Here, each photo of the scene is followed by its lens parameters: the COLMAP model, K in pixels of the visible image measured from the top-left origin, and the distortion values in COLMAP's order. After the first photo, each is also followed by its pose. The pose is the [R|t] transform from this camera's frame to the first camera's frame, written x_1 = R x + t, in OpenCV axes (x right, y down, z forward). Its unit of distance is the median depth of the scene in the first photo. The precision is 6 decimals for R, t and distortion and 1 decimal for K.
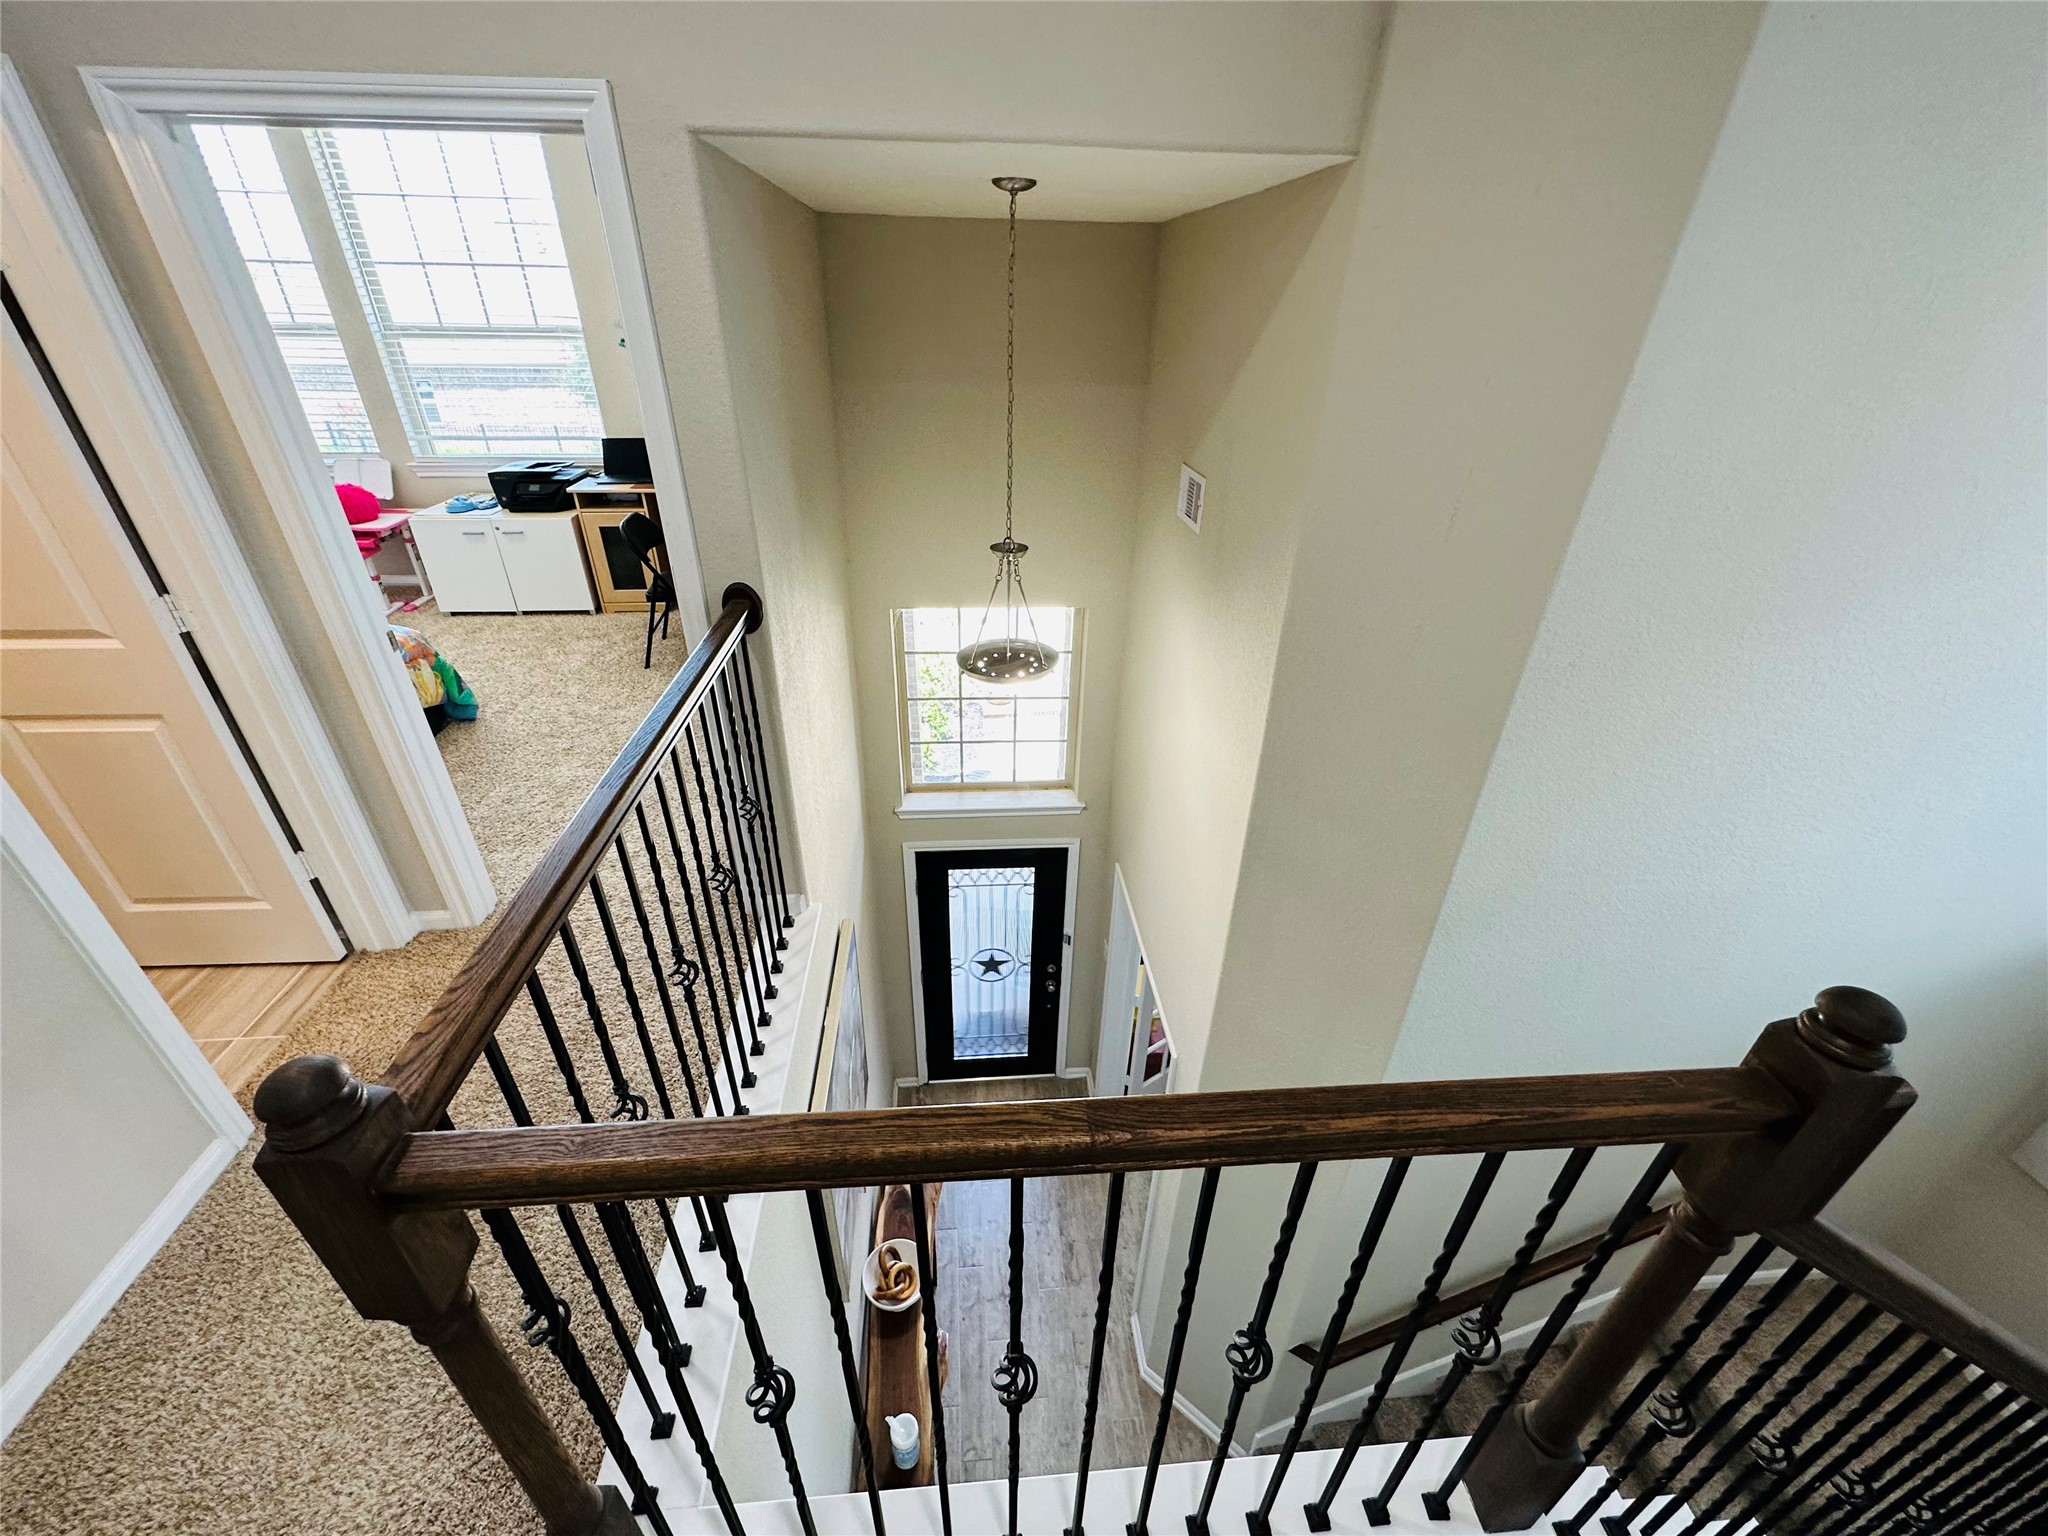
lens RADIAL K [[814.7, 0, 1026.2], [0, 814.7, 763.0], [0, 0, 1]] dist [0.000468, -0.000357]
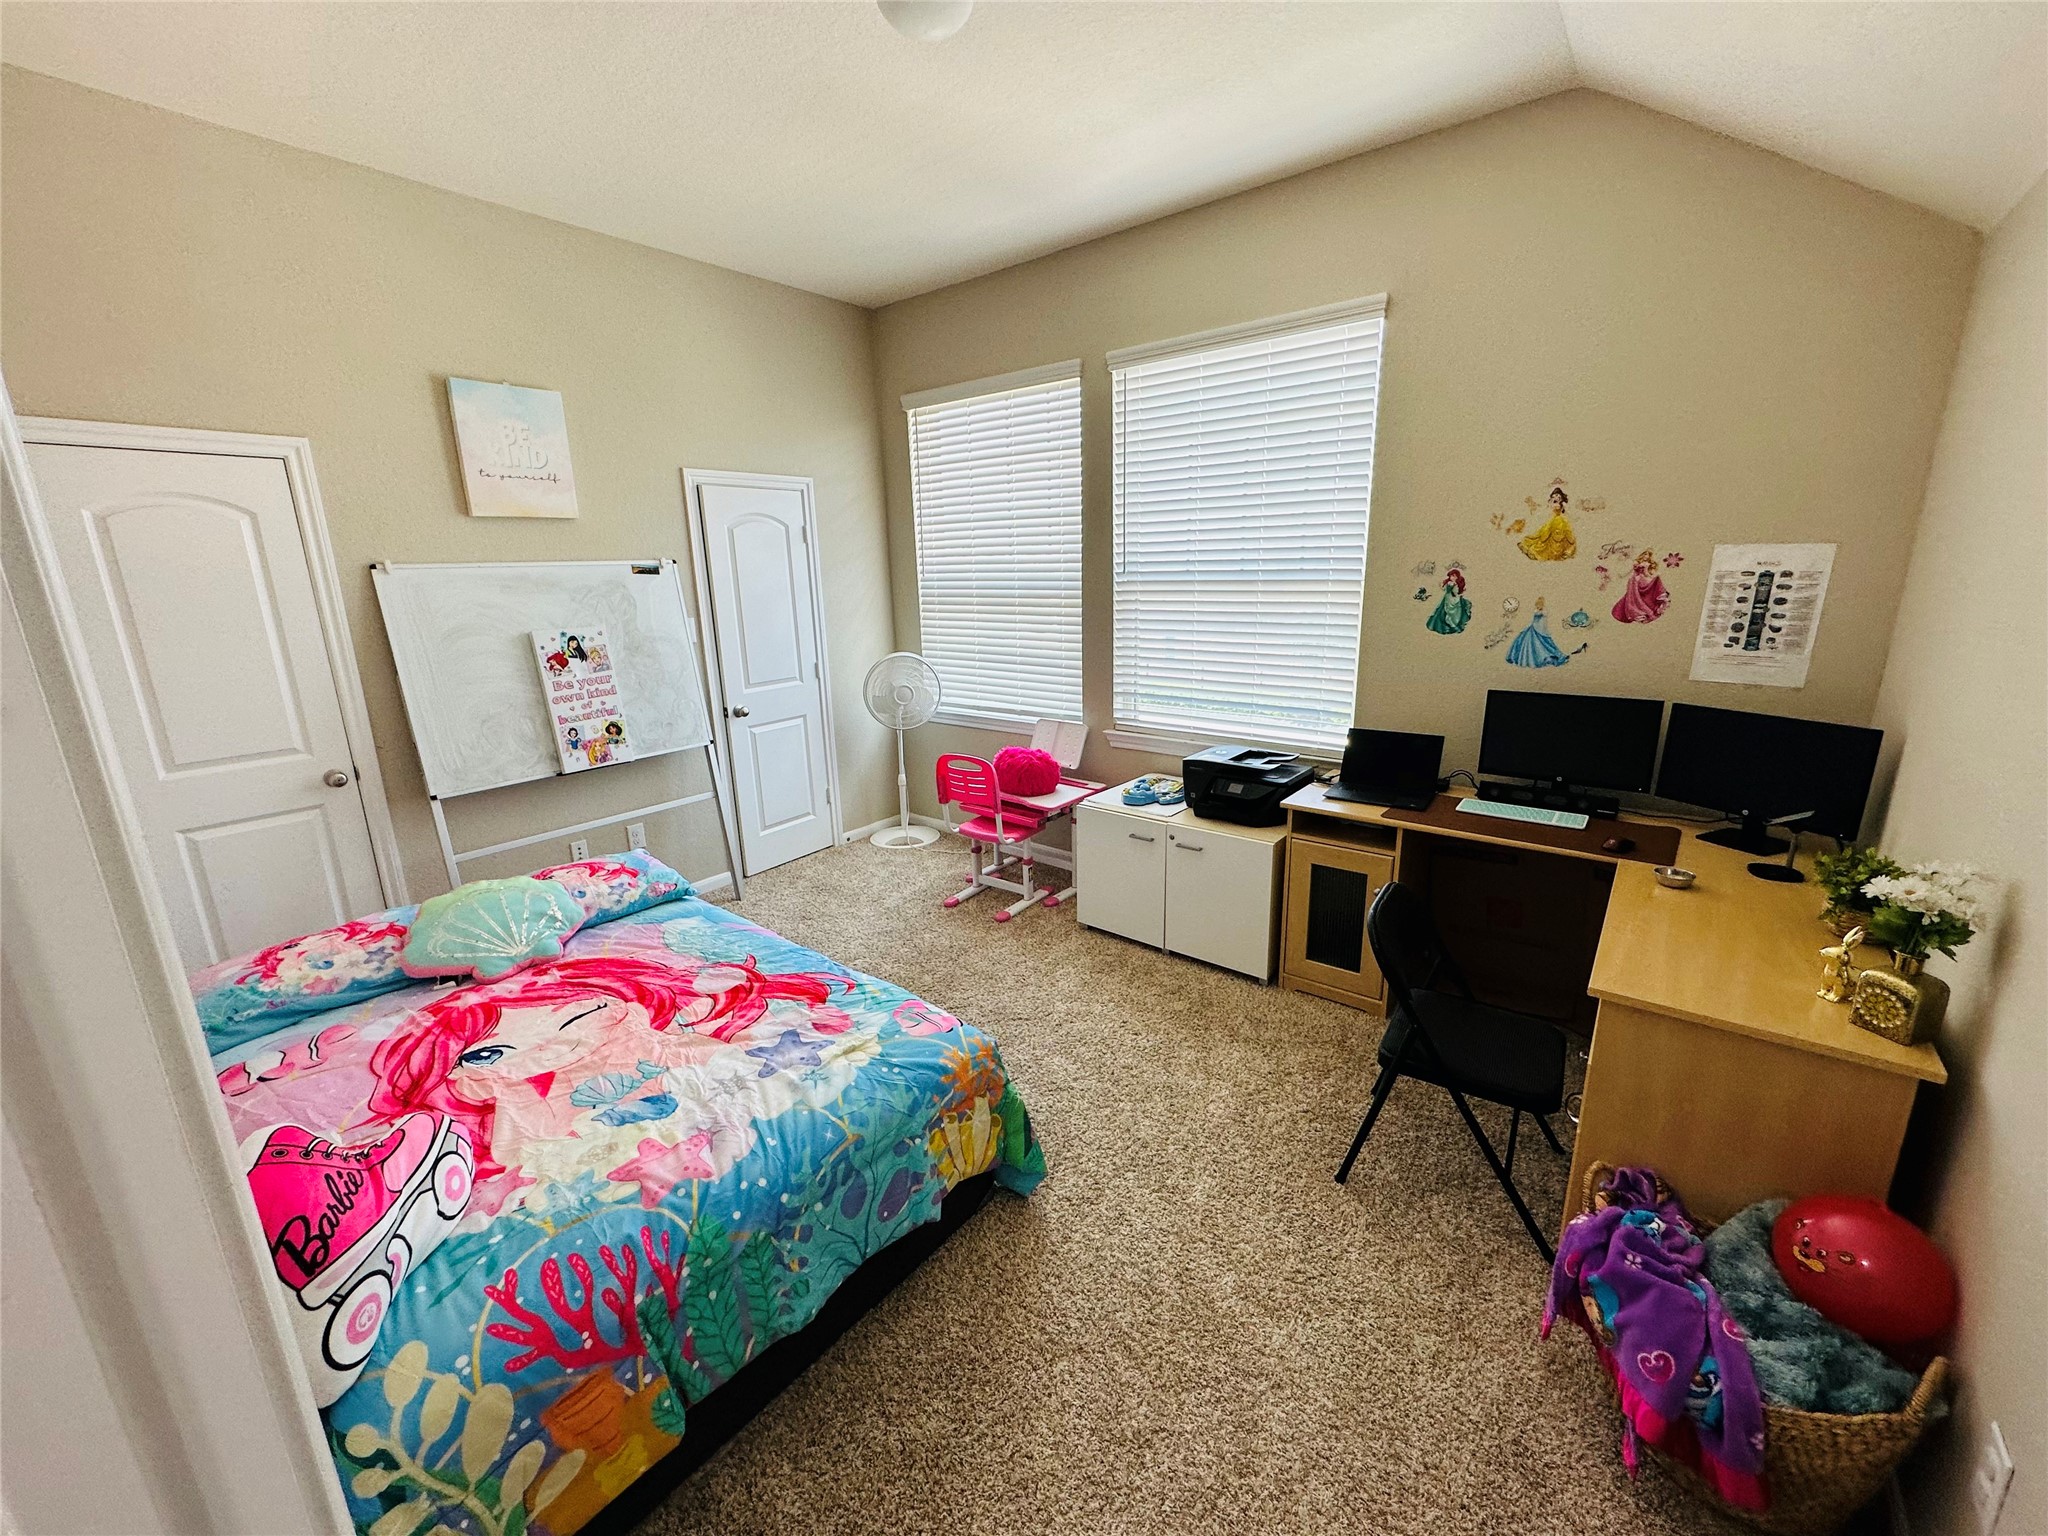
lens RADIAL K [[814.7, 0, 1015.3], [0, 814.7, 768.1], [0, 0, 1]] dist [0.000468, -0.000357]
pose [[0.711501, 0.137016, -0.689197, -0.265588], [-0.315845, 0.938502, -0.139487, -0.197918], [0.627701, 0.316925, 0.711021, 0.391742]]
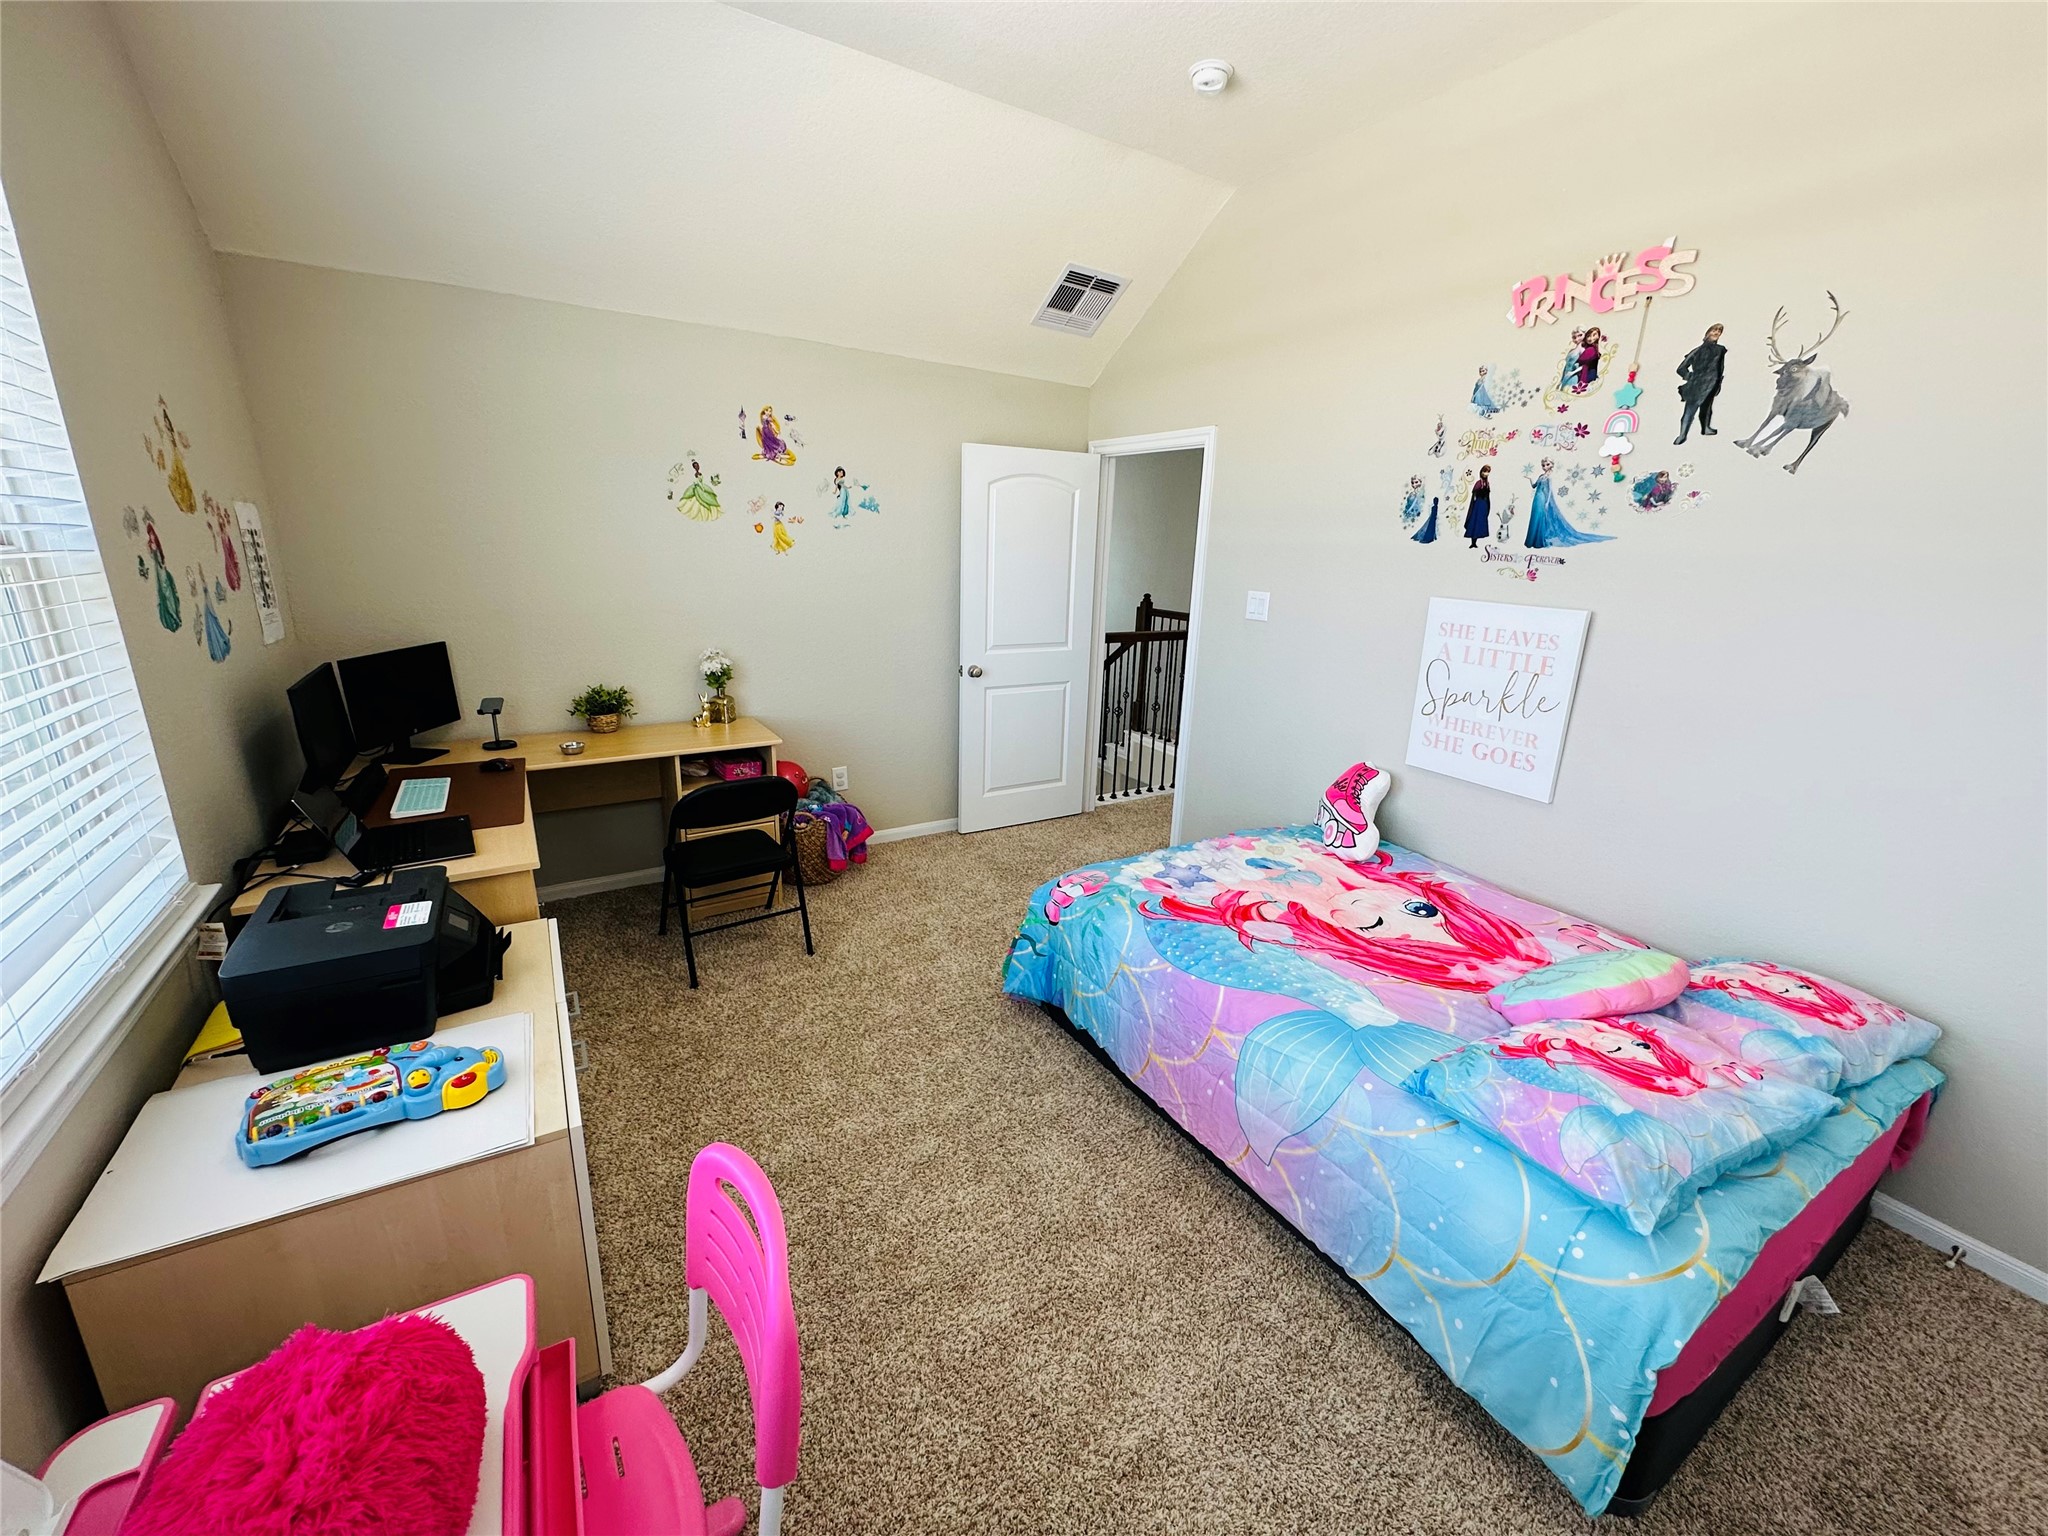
lens RADIAL K [[814.7, 0, 1024.5], [0, 814.7, 765.6], [0, 0, 1]] dist [0.000468, -0.000357]
pose [[-0.452275, -0.266256, 0.851208, -1.101027], [0.407543, 0.787234, 0.462786, -0.487523], [-0.793320, 0.556210, -0.247535, 0.888845]]
